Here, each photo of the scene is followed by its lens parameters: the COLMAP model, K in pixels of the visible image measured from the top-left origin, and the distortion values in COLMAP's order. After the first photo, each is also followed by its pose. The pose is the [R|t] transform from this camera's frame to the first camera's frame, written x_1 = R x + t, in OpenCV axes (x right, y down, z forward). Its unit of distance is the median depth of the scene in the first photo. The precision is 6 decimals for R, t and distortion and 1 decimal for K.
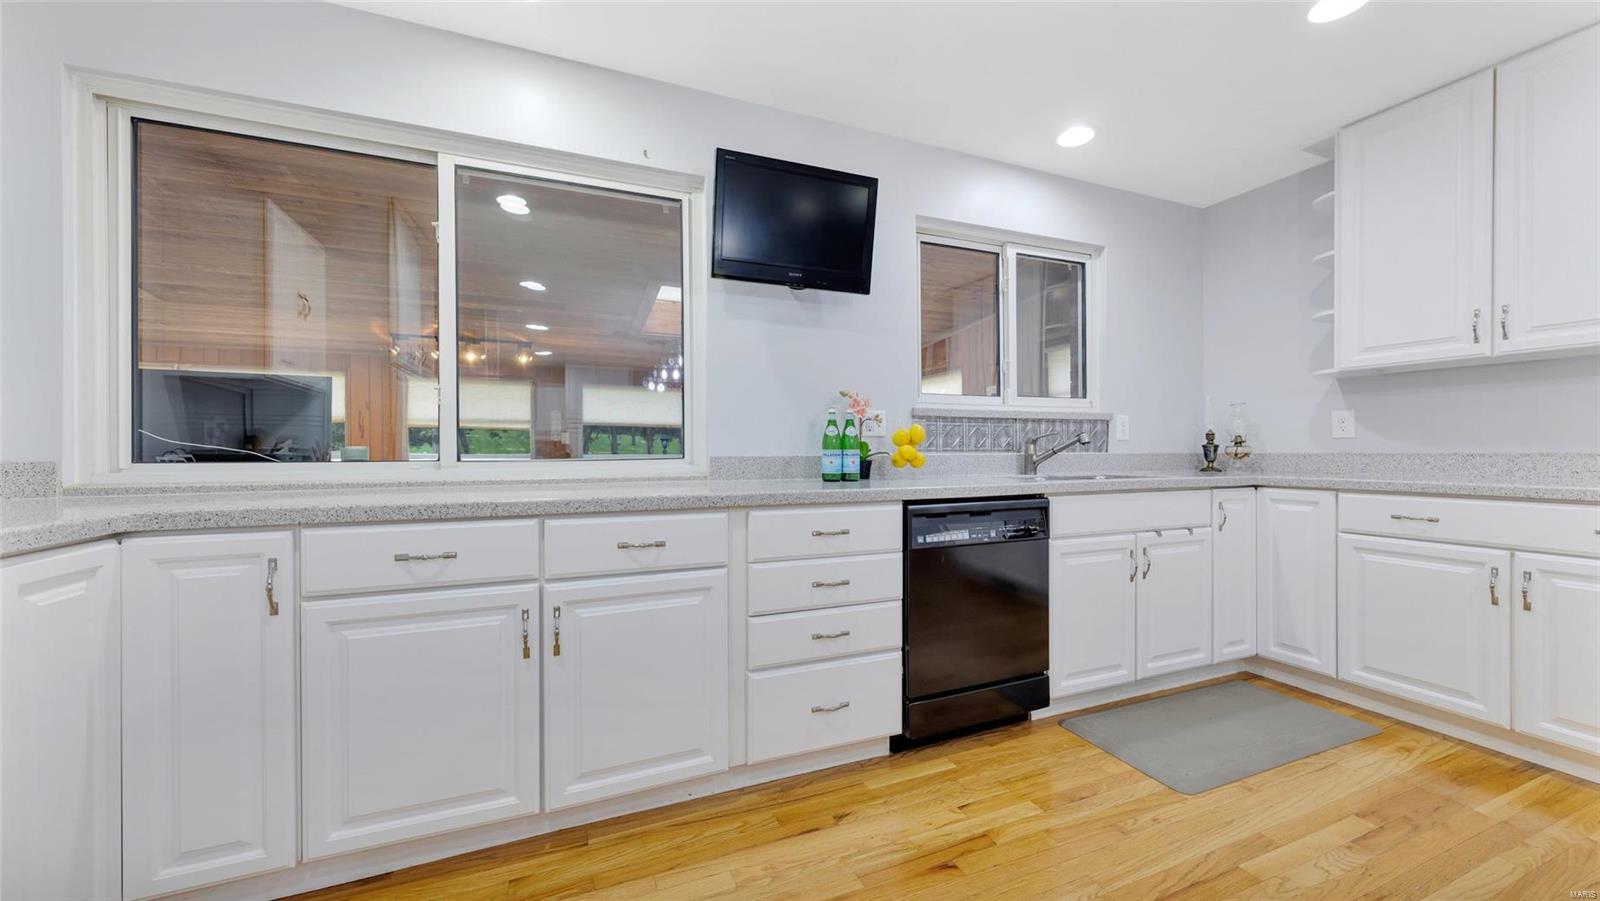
lens RADIAL K [[577.1, 0, 798.7], [0, 577.1, 453.7], [0, 0, 1]] dist [0.003365, 0.000011]
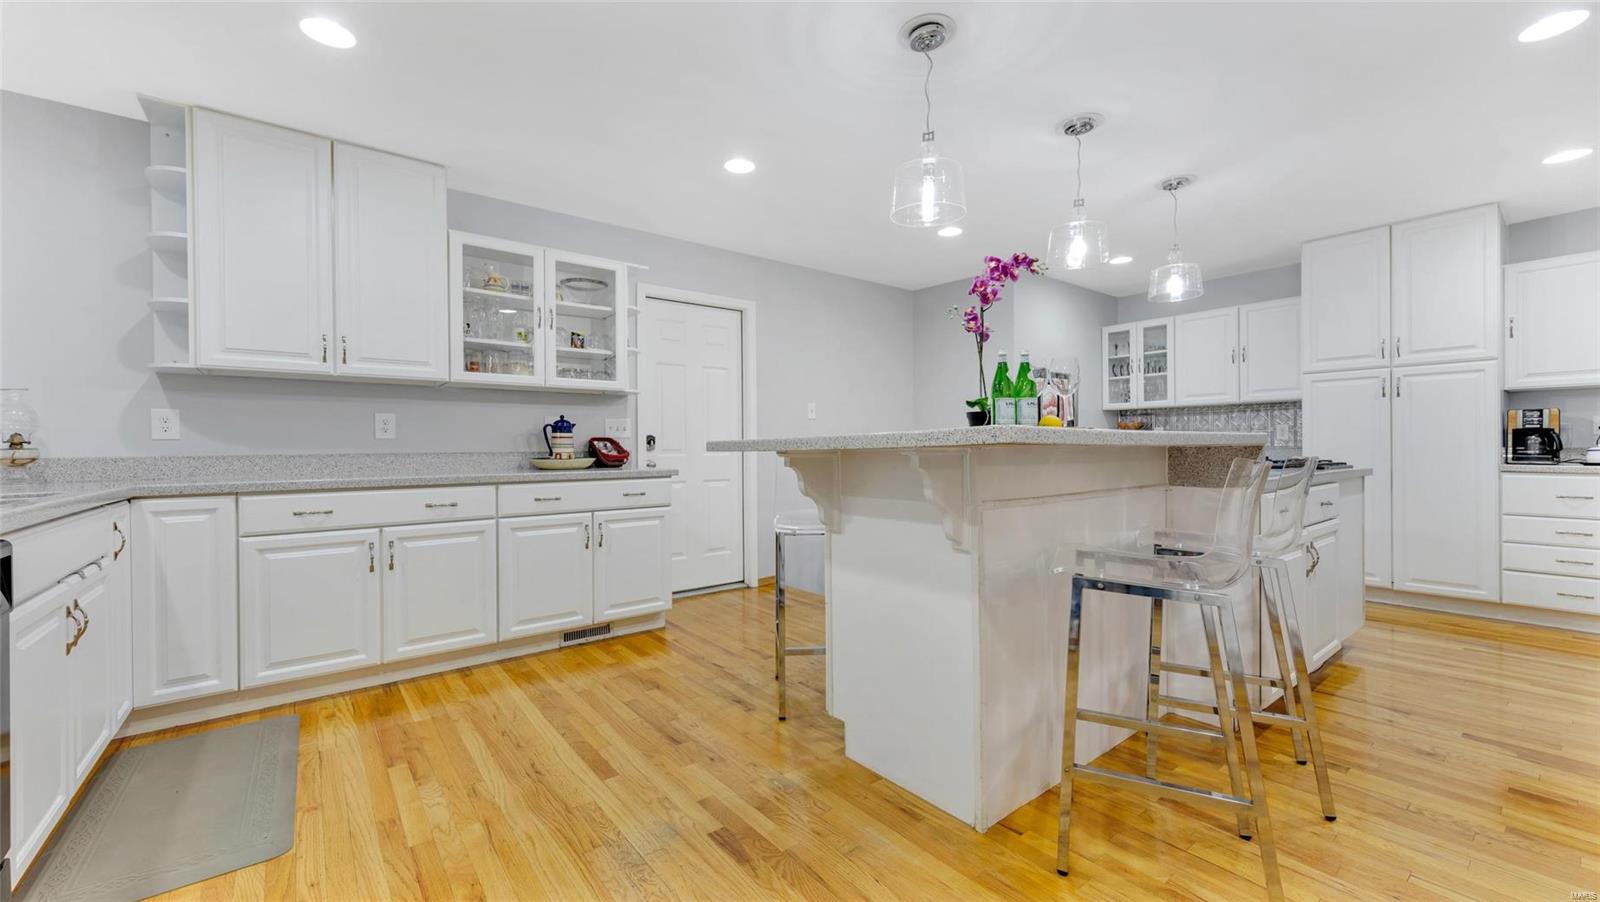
lens RADIAL K [[626.1, 0, 800.0], [0, 626.1, 451.0], [0, 0, 1]] dist [0.006846, -0.000016]
pose [[-0.276928, -0.003095, 0.960886, -0.332401], [0.014109, 0.999874, 0.007287, -0.002882], [-0.960787, 0.015575, -0.276850, 0.390679]]
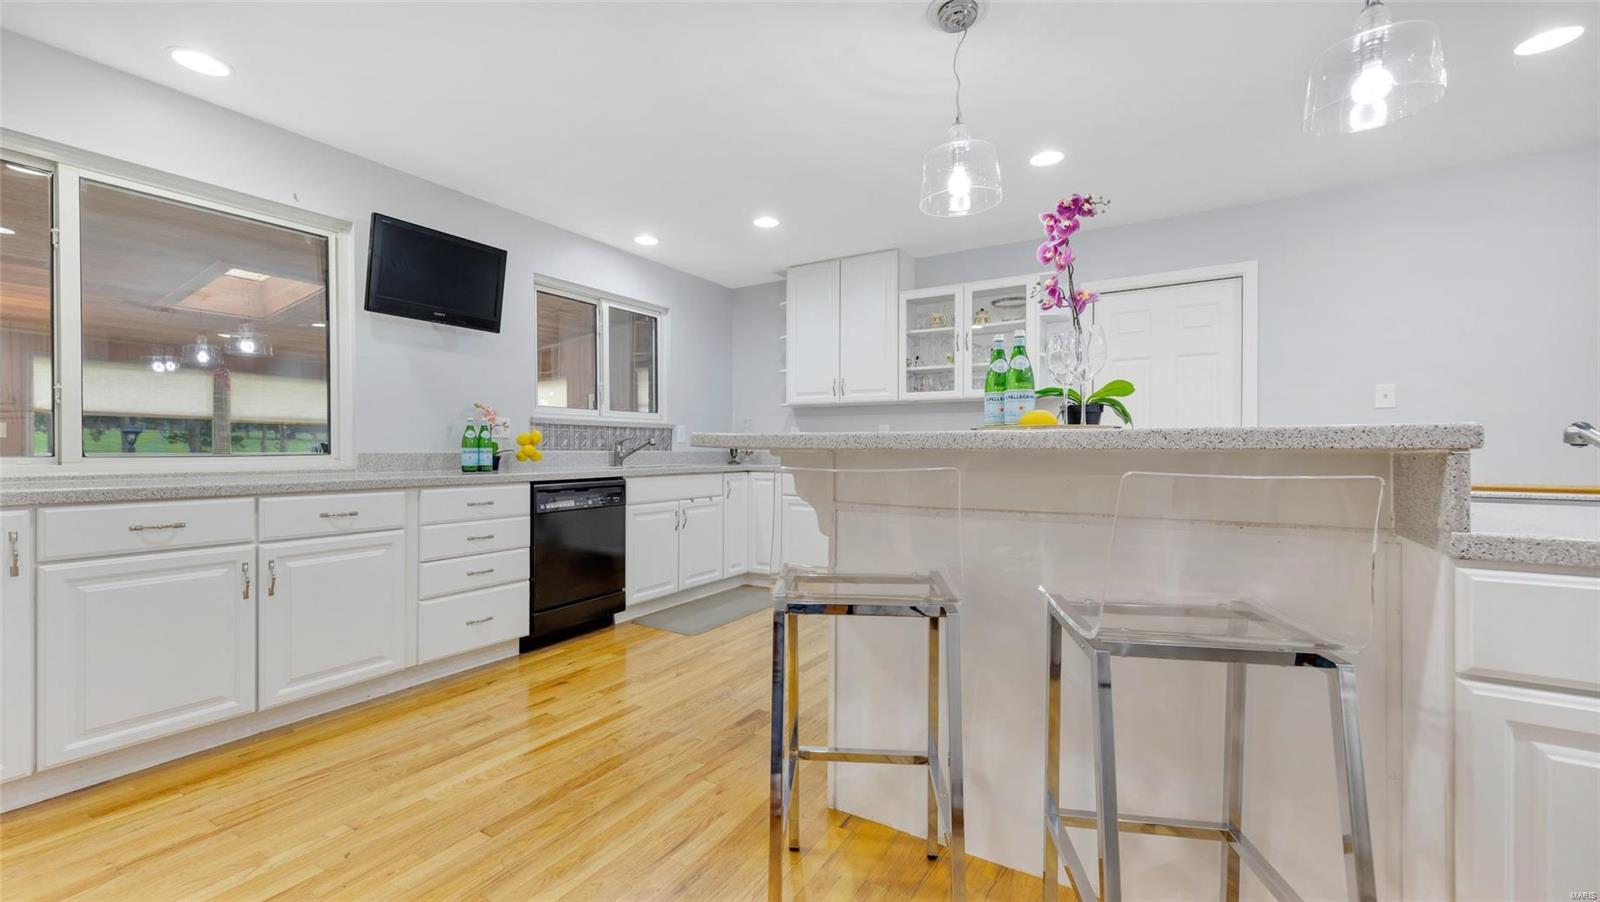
lens RADIAL K [[634.7, 0, 796.5], [0, 634.7, 452.1], [0, 0, 1]] dist [0.008684, -0.000039]
pose [[0.810282, 0.001854, 0.586037, -0.192609], [-0.000736, 0.999997, -0.002146, 0.005232], [-0.586039, 0.001307, 0.810282, -0.635219]]
